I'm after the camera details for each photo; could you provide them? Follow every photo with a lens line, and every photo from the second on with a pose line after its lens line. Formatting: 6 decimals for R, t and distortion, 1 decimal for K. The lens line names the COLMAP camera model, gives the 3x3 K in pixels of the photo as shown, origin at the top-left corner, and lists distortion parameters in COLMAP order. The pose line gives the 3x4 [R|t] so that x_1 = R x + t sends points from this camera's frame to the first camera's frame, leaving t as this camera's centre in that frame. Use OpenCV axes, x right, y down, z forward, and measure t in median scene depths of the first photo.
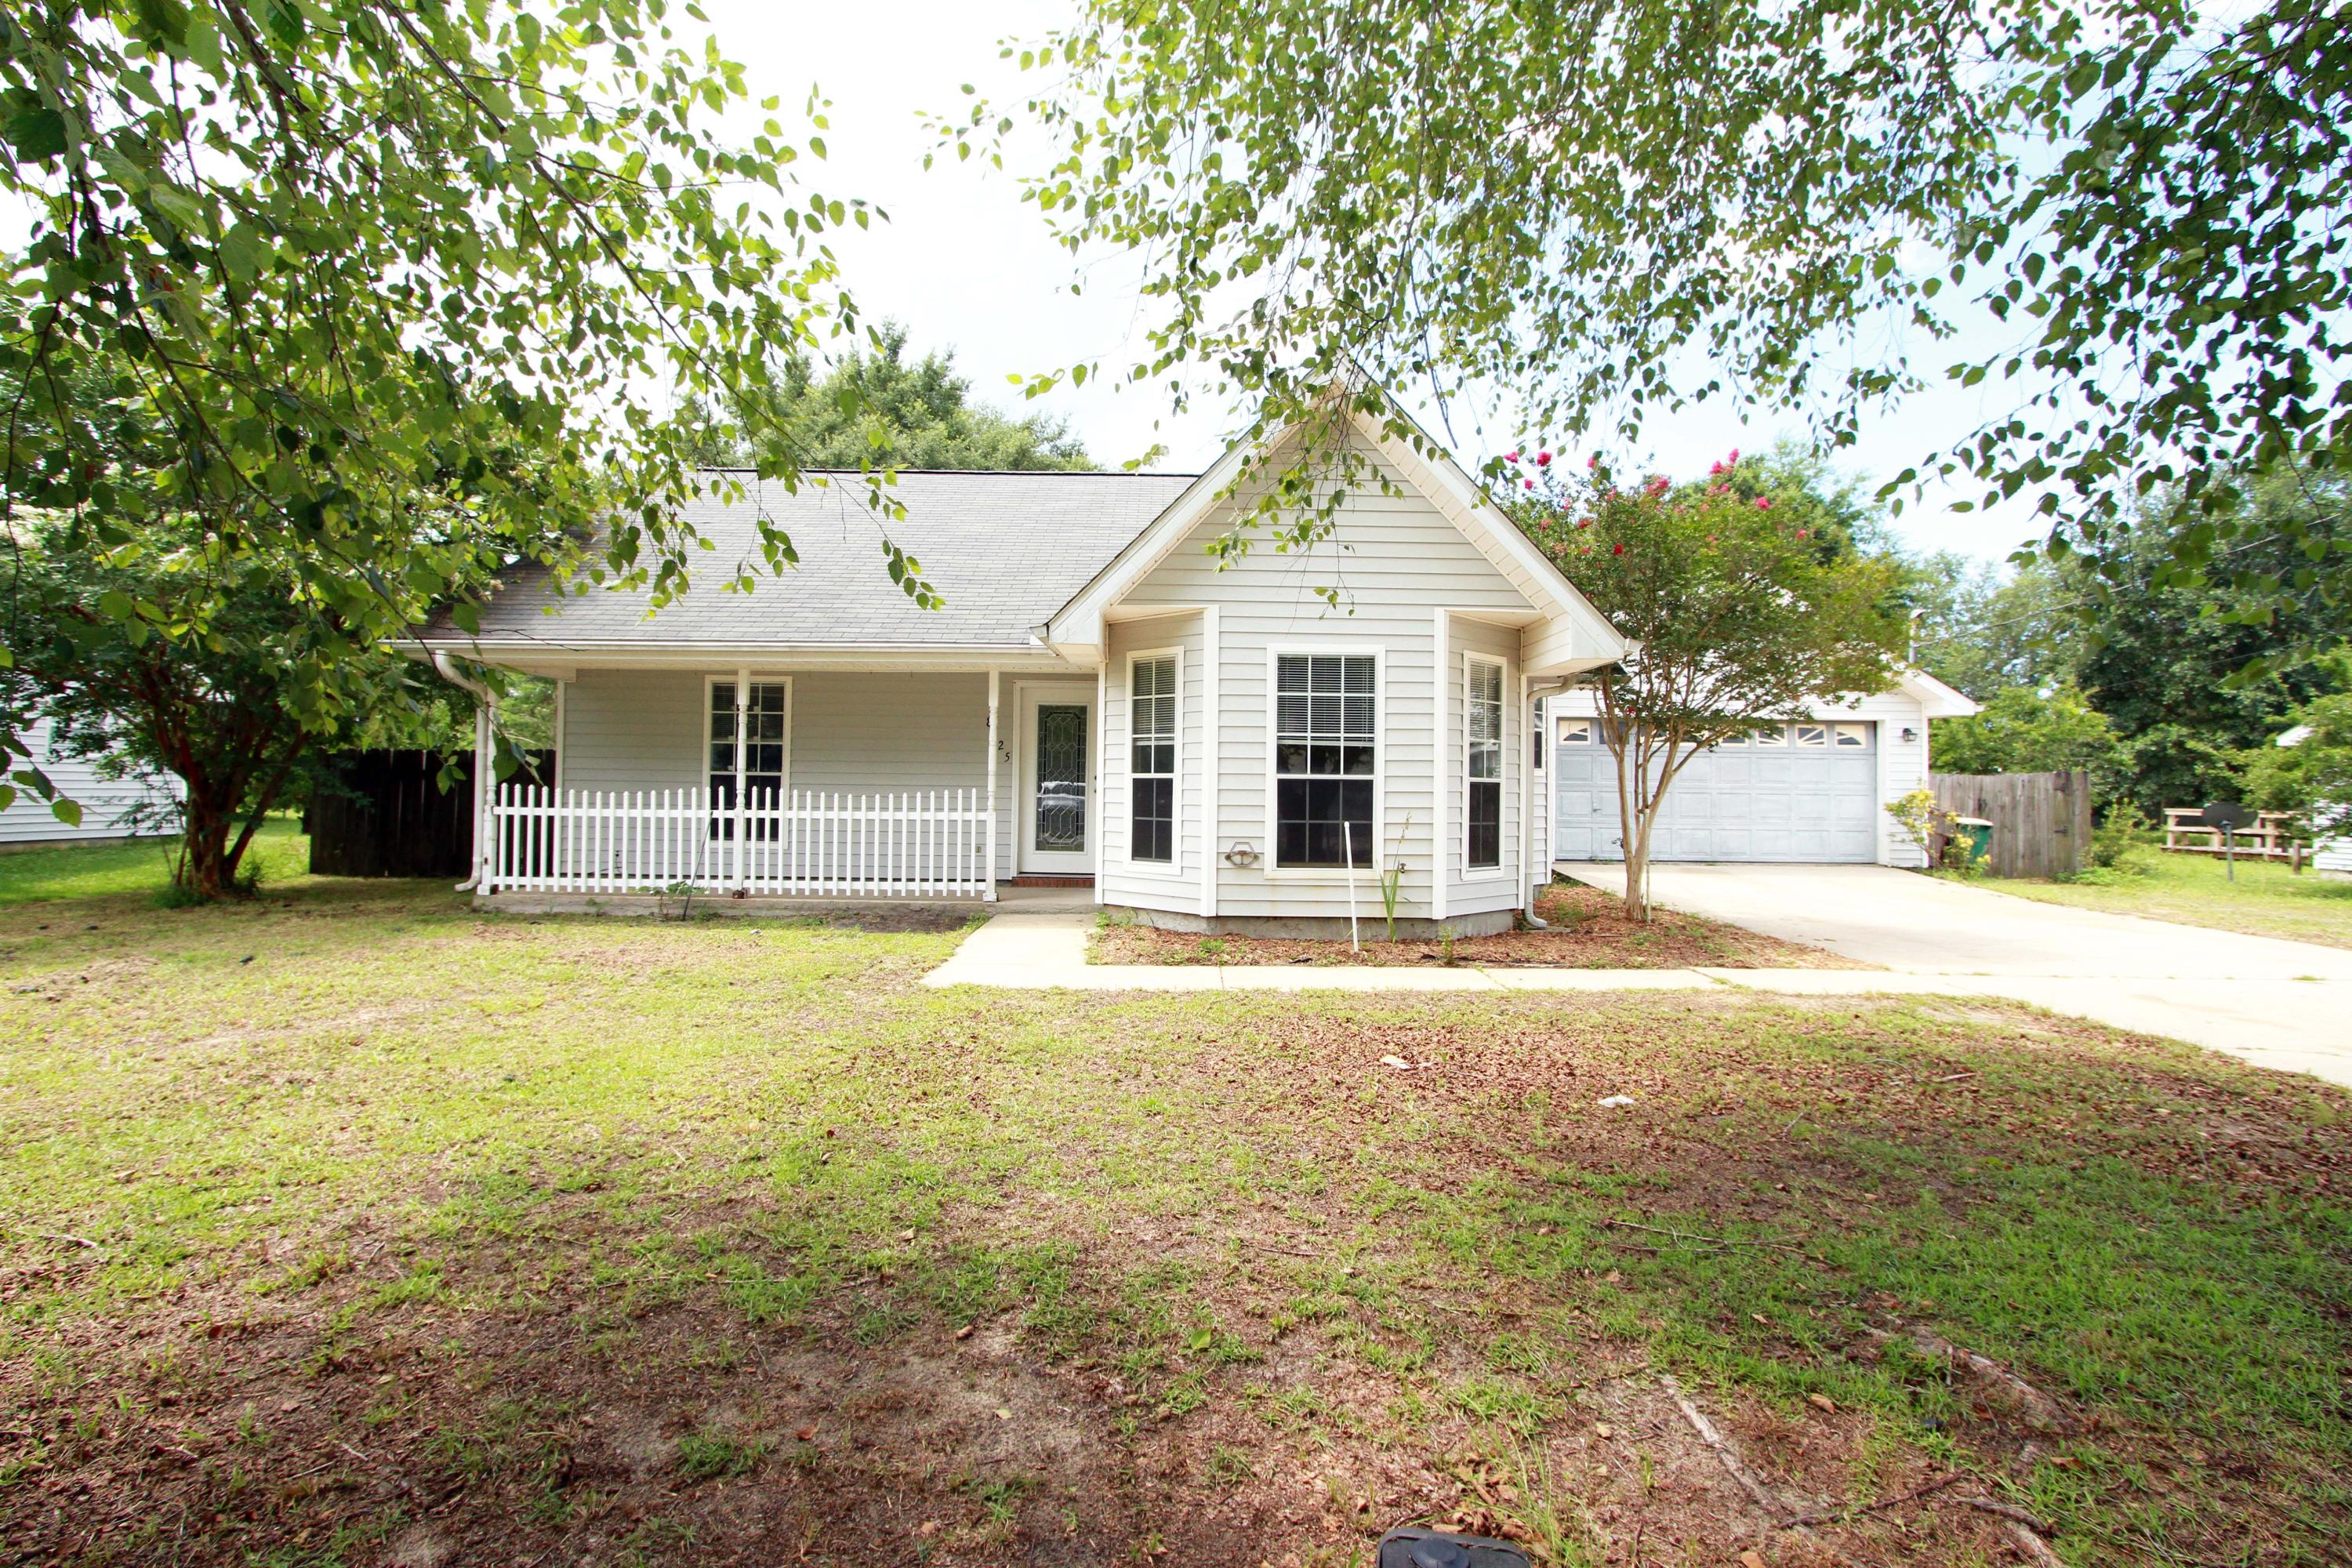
lens RADIAL K [[1083.6, 0, 1174.0], [0, 1083.6, 768.3], [0, 0, 1]] dist [-0.016840, 0.001509]
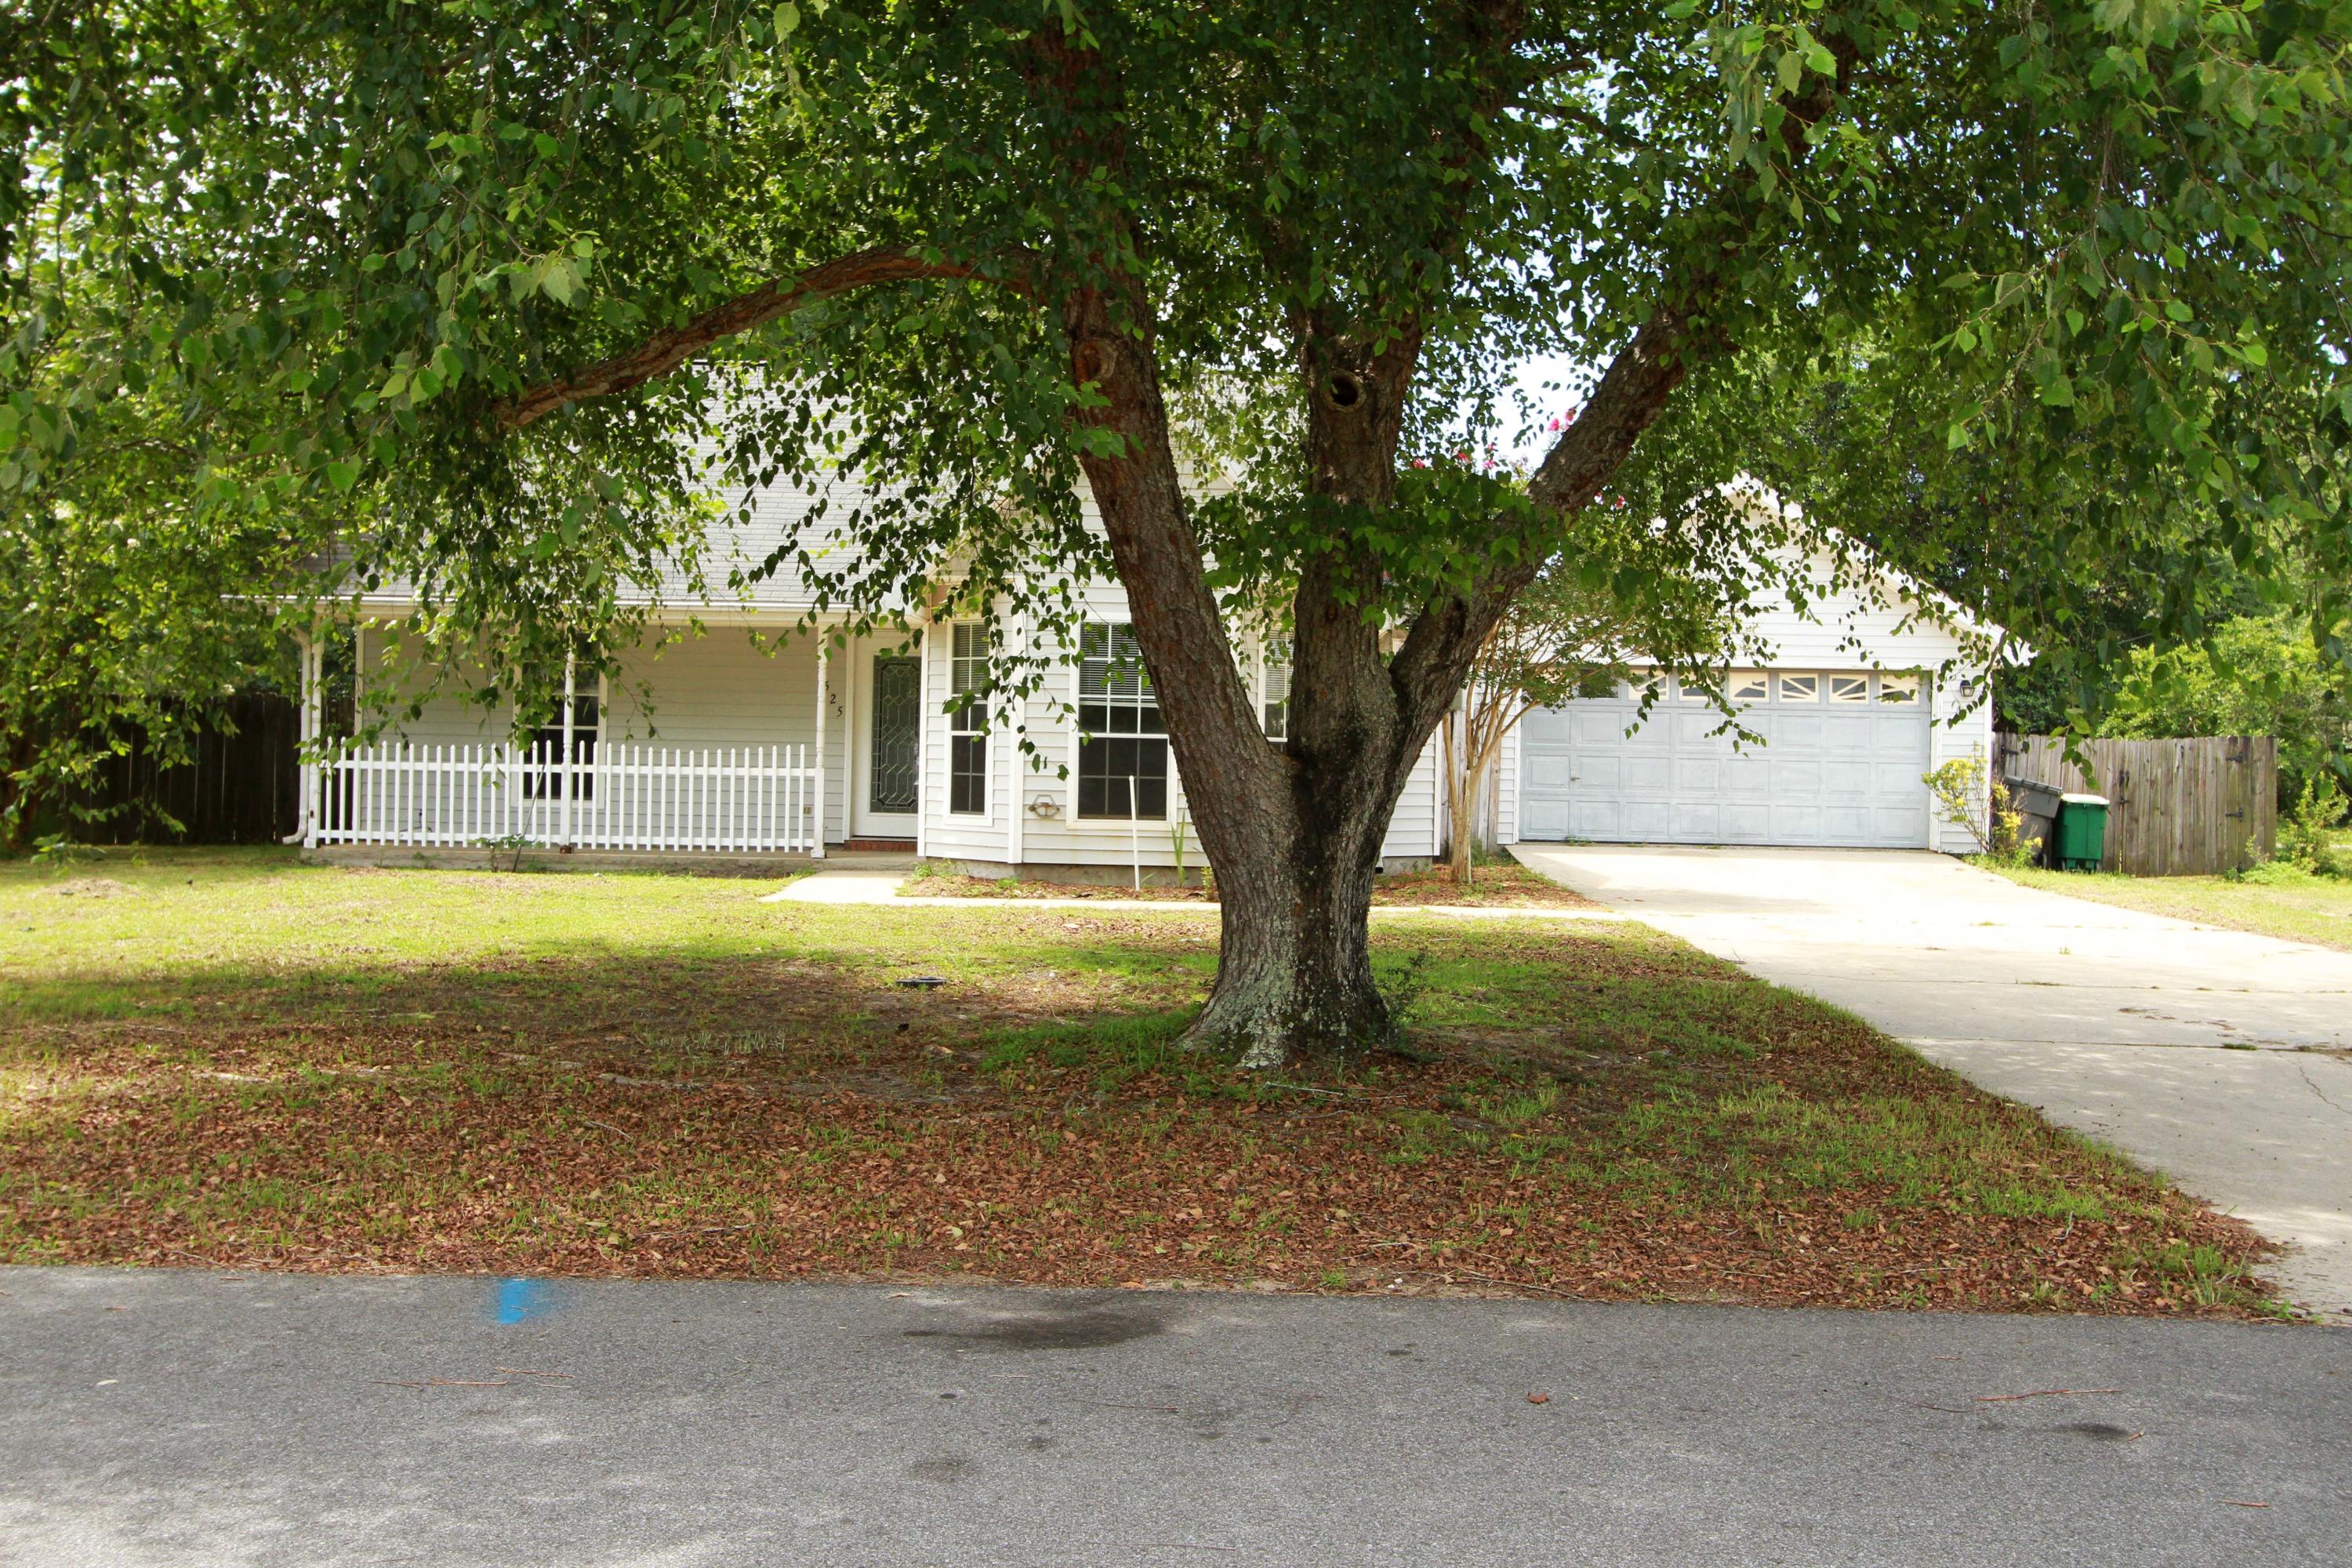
lens RADIAL K [[2284.7, 0, 1189.5], [0, 2284.7, 791.8], [0, 0, 1]] dist [-0.005029, 0.000000]
pose [[0.999800, 0.008303, -0.018191, 0.246659], [-0.007657, 0.999348, 0.035278, -0.017660], [0.018472, -0.035131, 0.999212, -1.283372]]
